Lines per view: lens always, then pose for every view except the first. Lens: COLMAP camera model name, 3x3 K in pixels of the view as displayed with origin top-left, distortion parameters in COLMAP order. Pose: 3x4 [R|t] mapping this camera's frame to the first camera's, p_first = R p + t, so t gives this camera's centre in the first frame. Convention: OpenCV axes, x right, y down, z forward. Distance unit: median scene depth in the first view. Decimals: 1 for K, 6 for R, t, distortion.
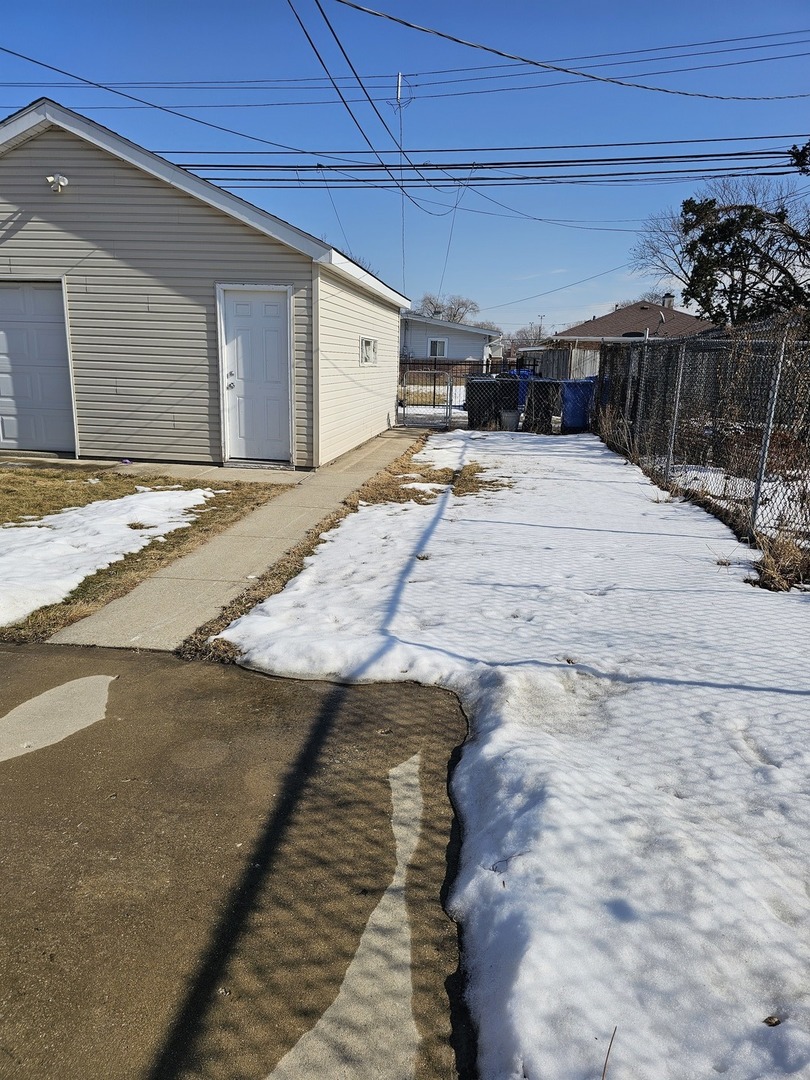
lens RADIAL K [[727.2, 0, 404.0], [0, 727.2, 535.2], [0, 0, 1]] dist [0.041287, -0.032201]
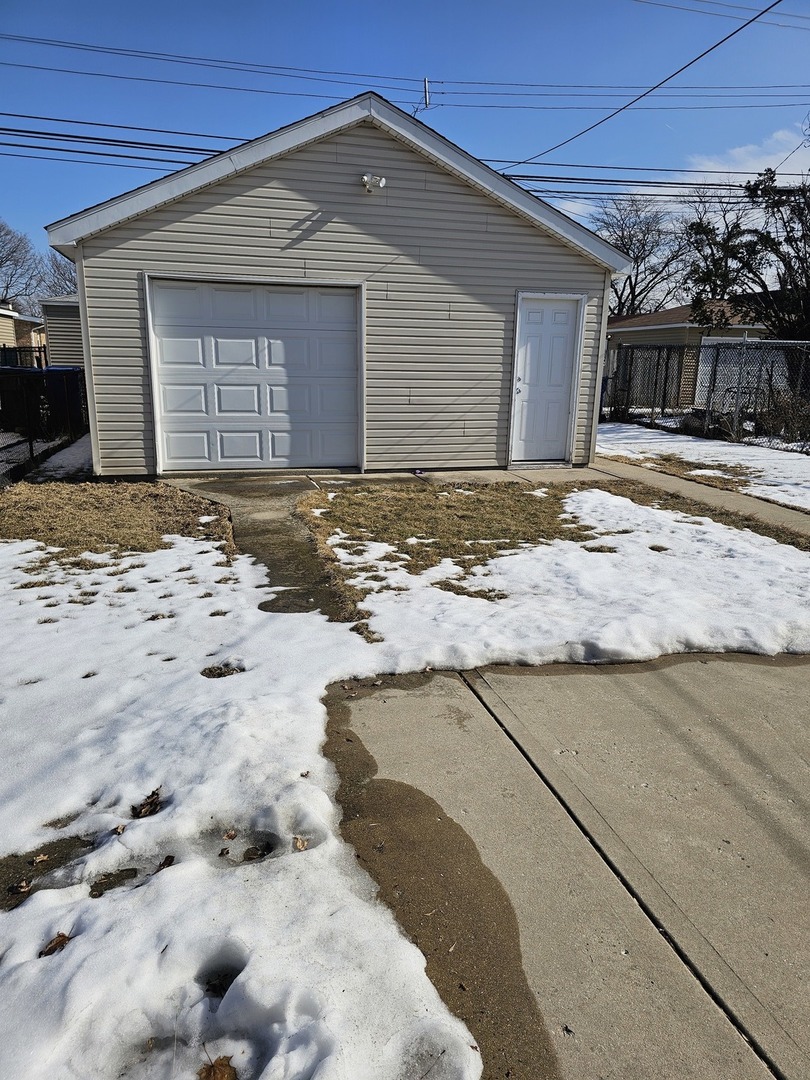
lens RADIAL K [[727.2, 0, 400.9], [0, 727.2, 544.0], [0, 0, 1]] dist [0.041287, -0.032201]
pose [[0.921837, -0.110985, 0.371348, -0.801466], [0.103103, 0.993822, 0.041081, -0.048495], [-0.373613, 0.000418, 0.927584, 0.103092]]
